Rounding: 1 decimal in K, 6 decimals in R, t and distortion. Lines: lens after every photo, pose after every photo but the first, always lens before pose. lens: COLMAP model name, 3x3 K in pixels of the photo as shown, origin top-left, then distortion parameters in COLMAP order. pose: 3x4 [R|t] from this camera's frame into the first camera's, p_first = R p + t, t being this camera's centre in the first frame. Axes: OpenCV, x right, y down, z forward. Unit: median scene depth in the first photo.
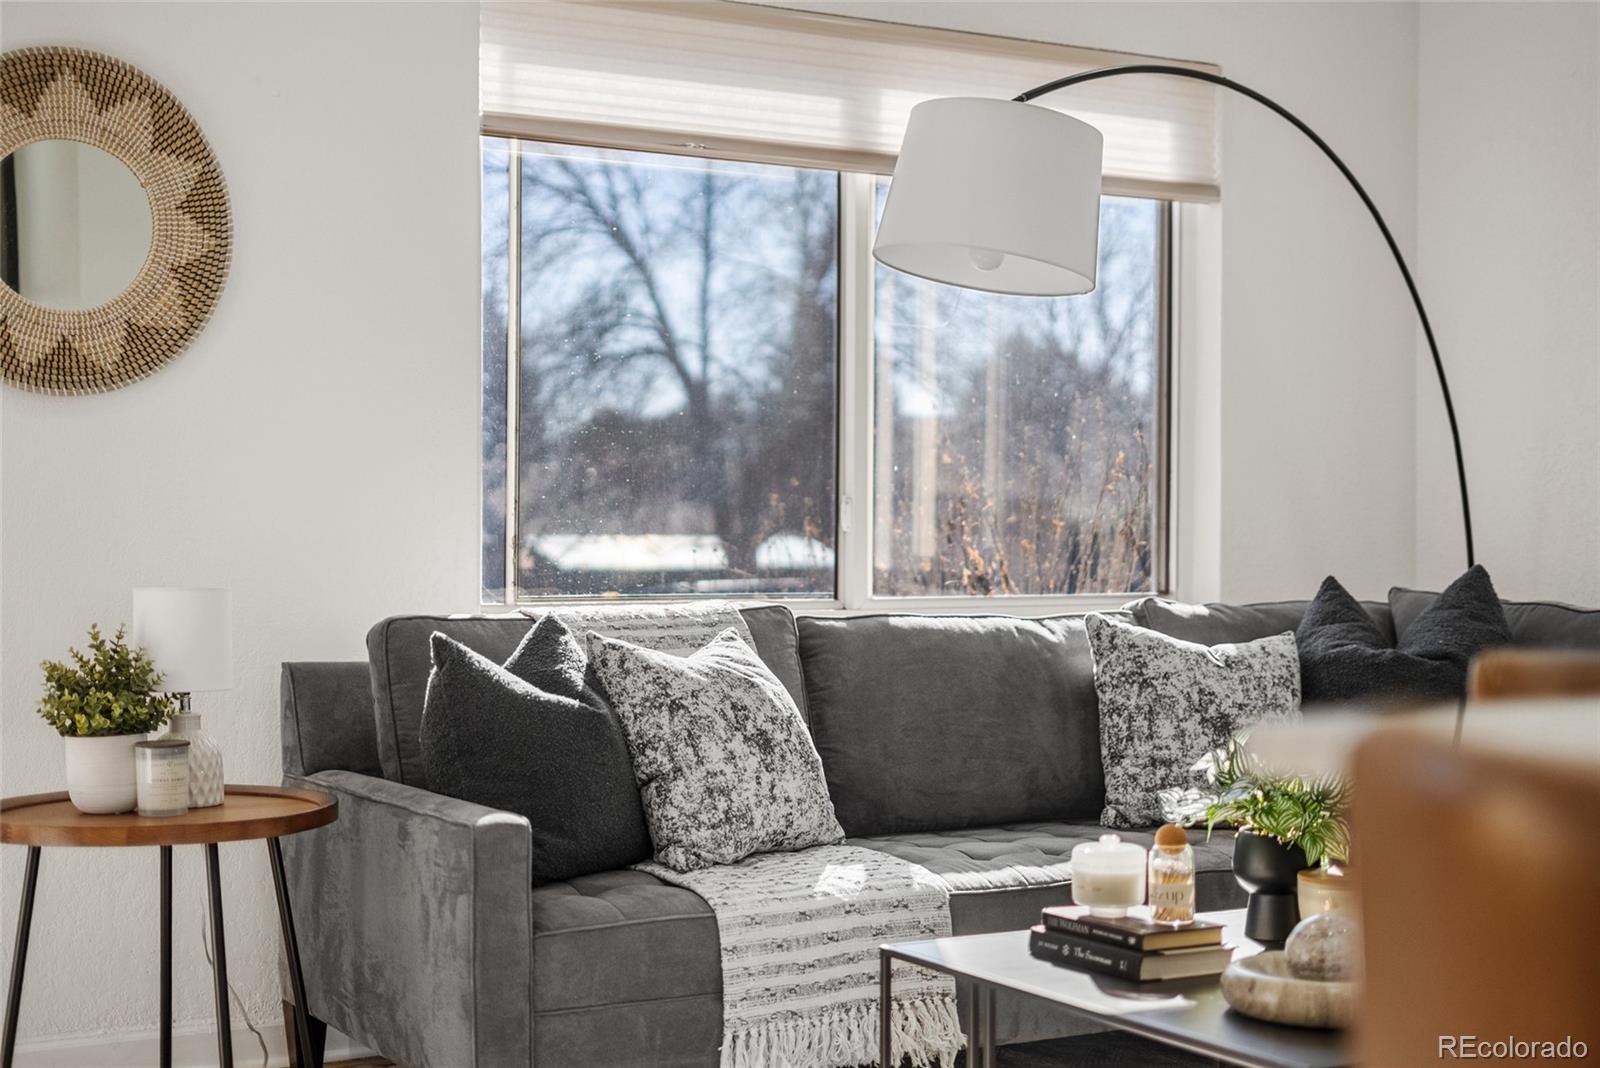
lens RADIAL K [[2383.1, 0, 800.0], [0, 2383.1, 534.0], [0, 0, 1]] dist [0.023967, 0.039835]
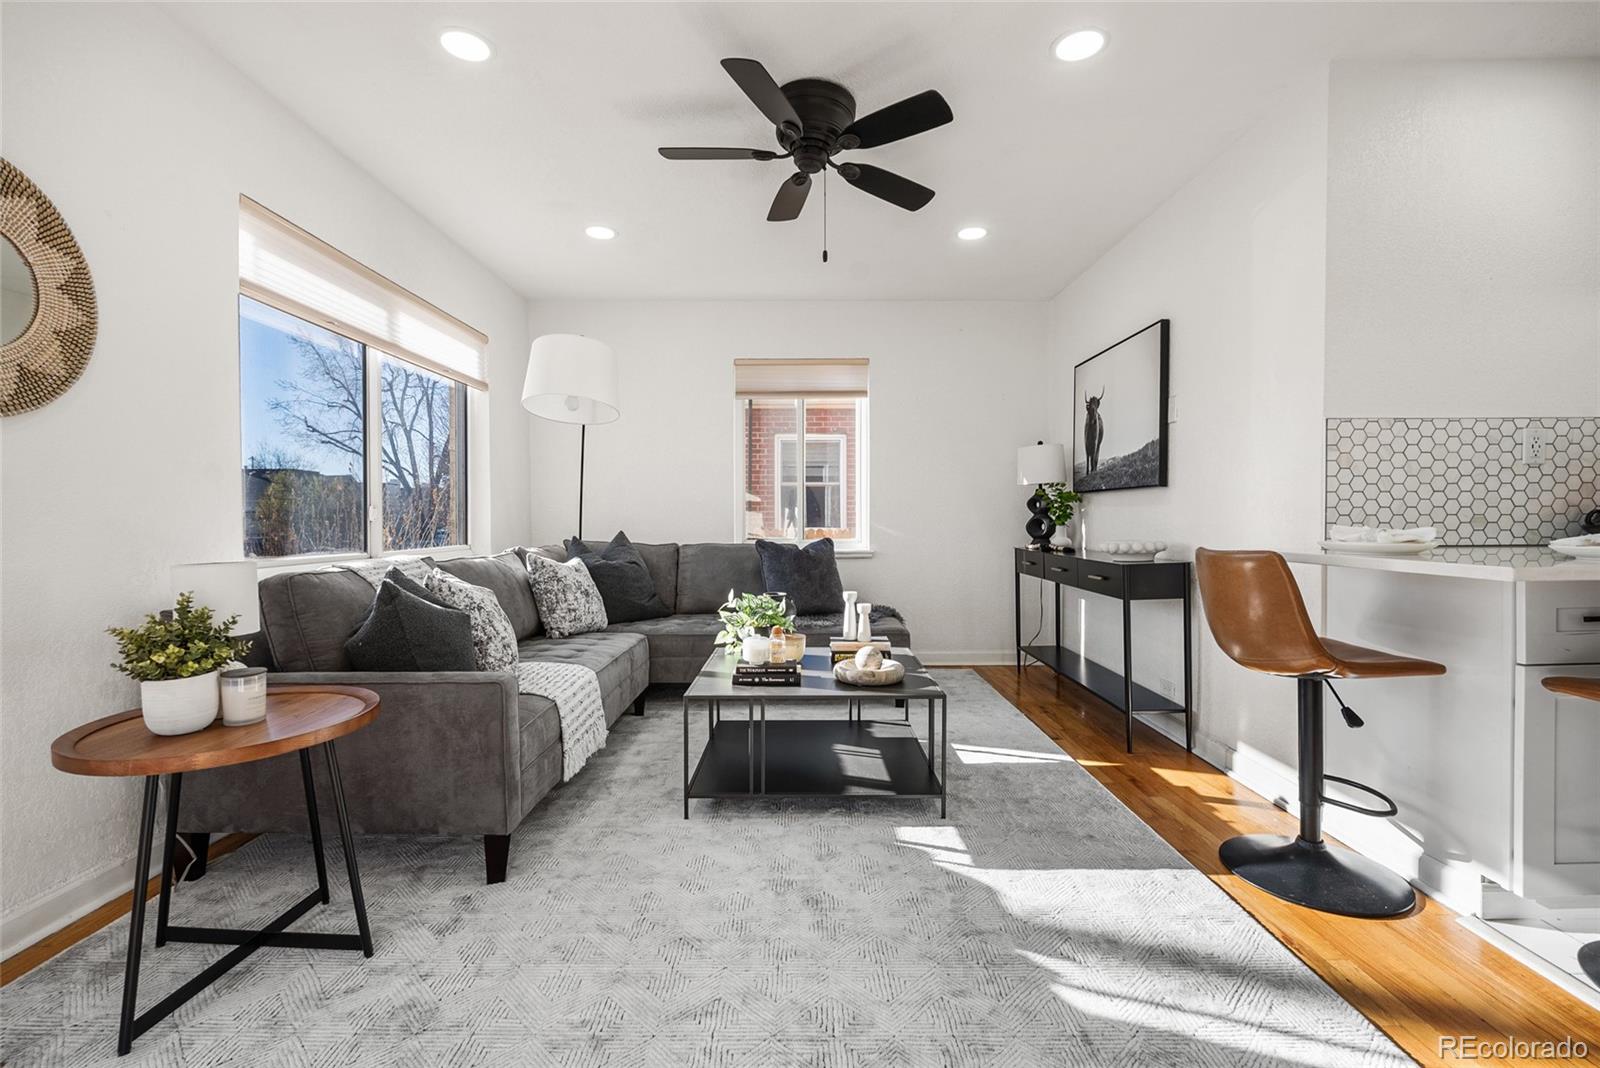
lens RADIAL K [[709.0, 0, 799.6], [0, 709.0, 532.5], [0, 0, 1]] dist [-0.003611, 0.000463]
pose [[0.506449, -0.022338, 0.861981, -0.377662], [0.007836, 0.999742, 0.021305, -0.001706], [-0.862235, -0.004035, 0.506493, 0.406581]]
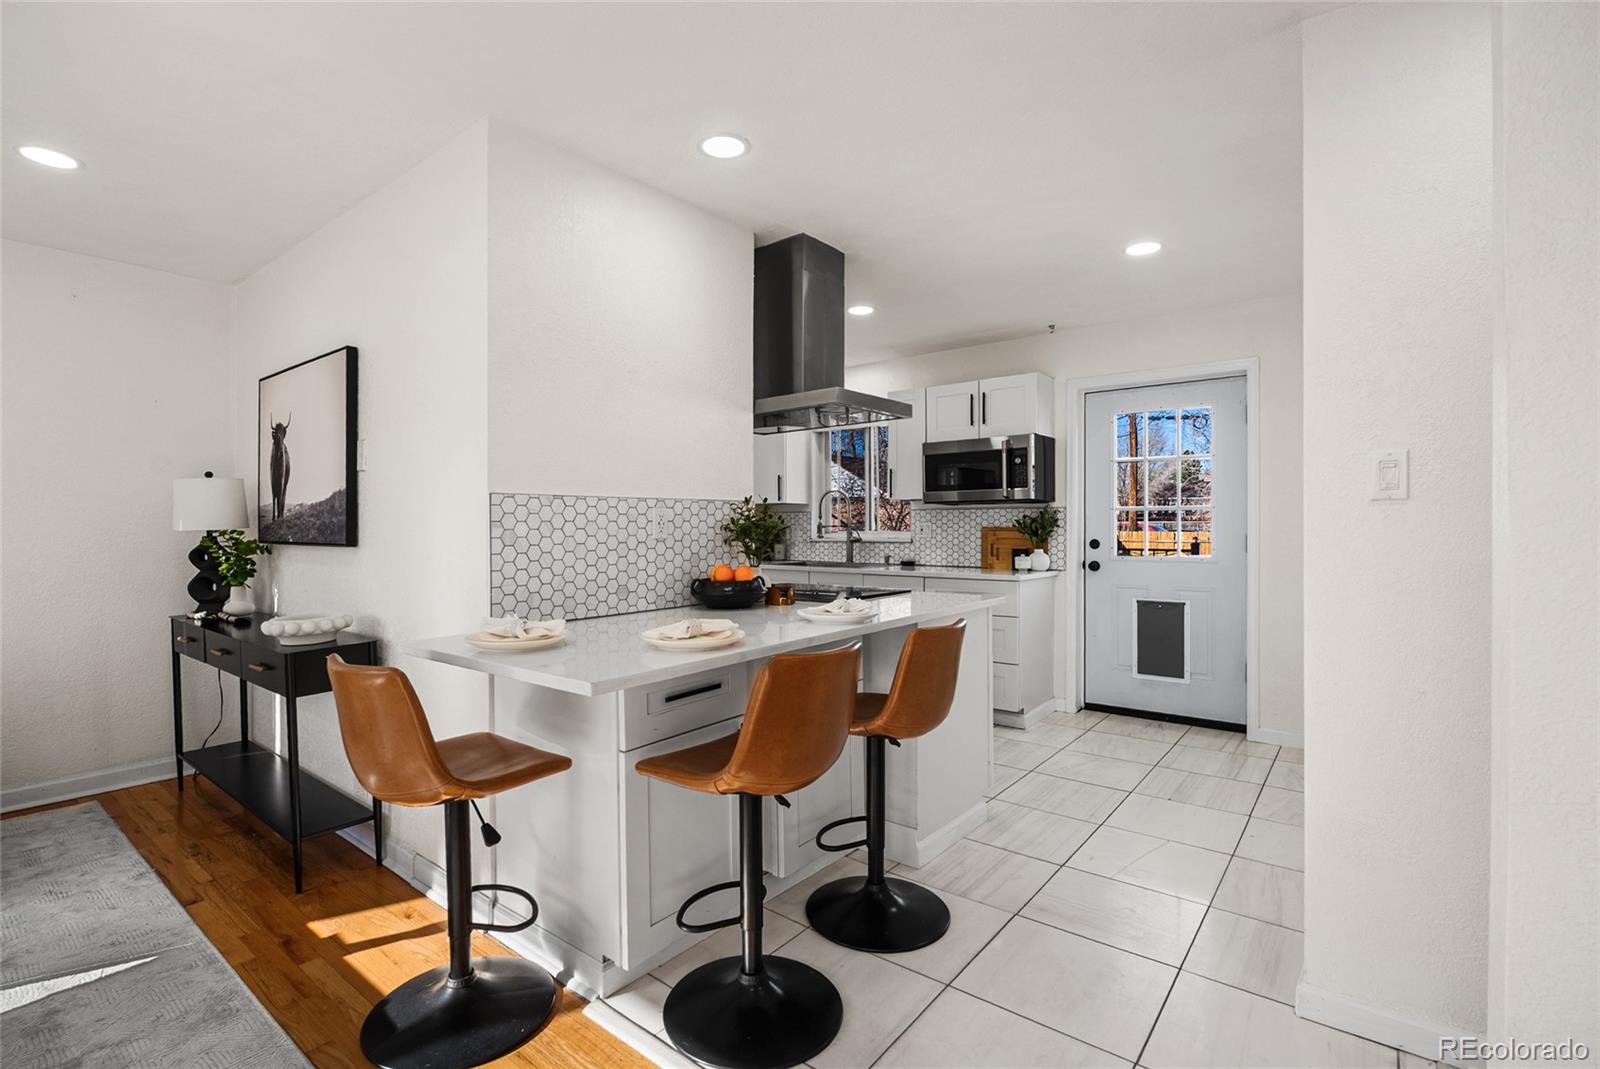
lens RADIAL K [[749.0, 0, 790.0], [0, 749.0, 530.5], [0, 0, 1]] dist [-0.004238, 0.000317]
pose [[-0.348595, -0.007362, 0.937245, -0.290713], [0.006365, 0.999927, 0.010222, -0.048176], [-0.937252, 0.009529, -0.348522, 0.324983]]
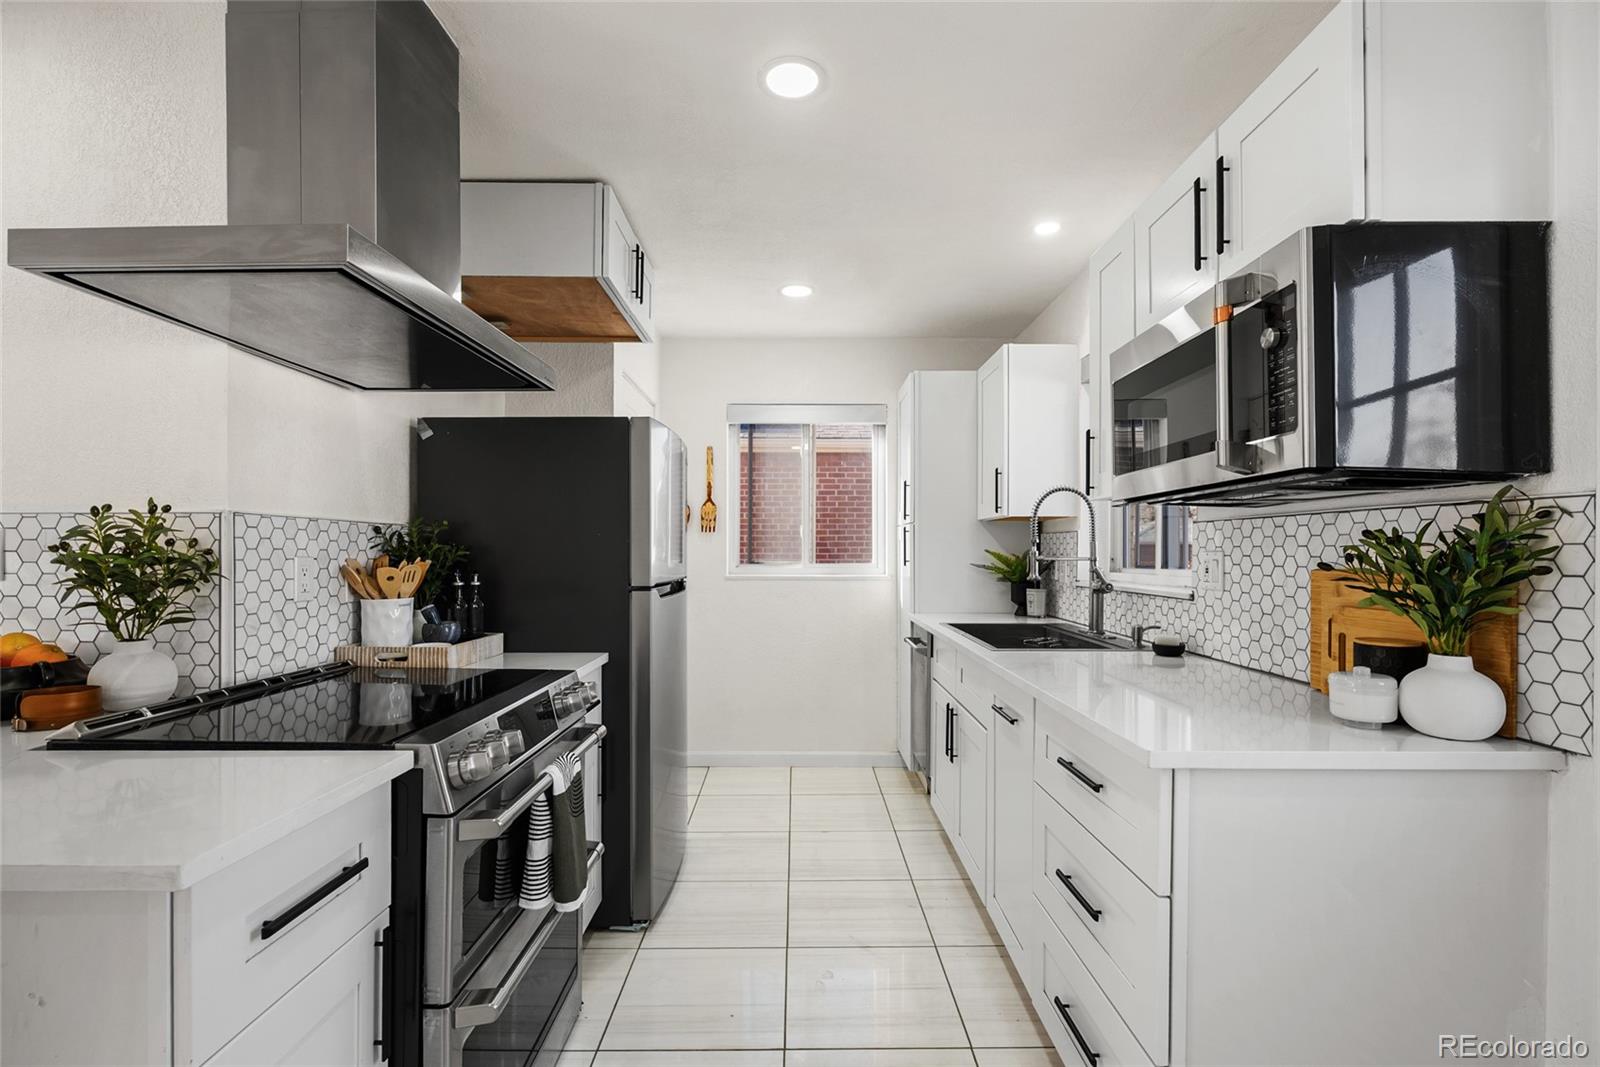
lens RADIAL K [[718.1, 0, 796.3], [0, 718.1, 550.8], [0, 0, 1]] dist [-0.000703, 0.000115]
pose [[0.514397, -0.000120, 0.857552, 0.225249], [0.002509, 0.999996, -0.001365, -0.048525], [-0.857549, 0.002854, 0.514395, -0.310694]]
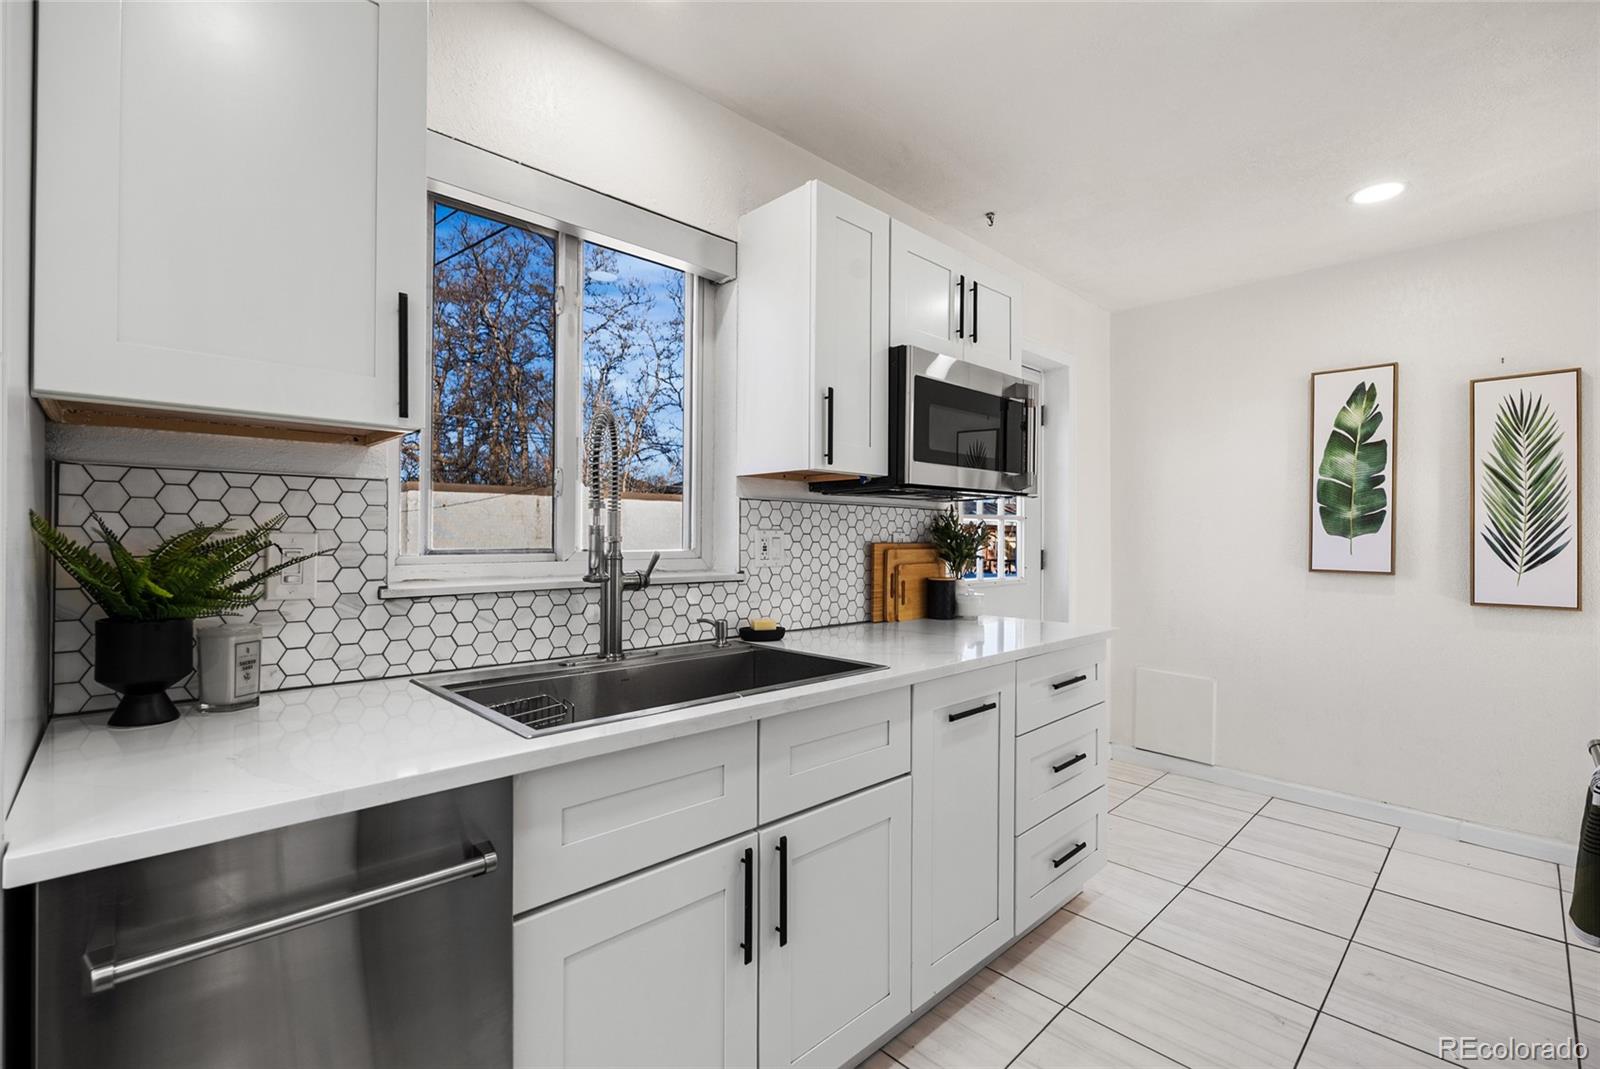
lens RADIAL K [[709.0, 0, 799.6], [0, 709.0, 533.0], [0, 0, 1]] dist [-0.003611, 0.000463]
pose [[-0.972619, -0.007903, -0.232271, 0.862583], [-0.007306, 0.999967, -0.003432, -0.044285], [0.232290, -0.001641, -0.972645, 0.170981]]
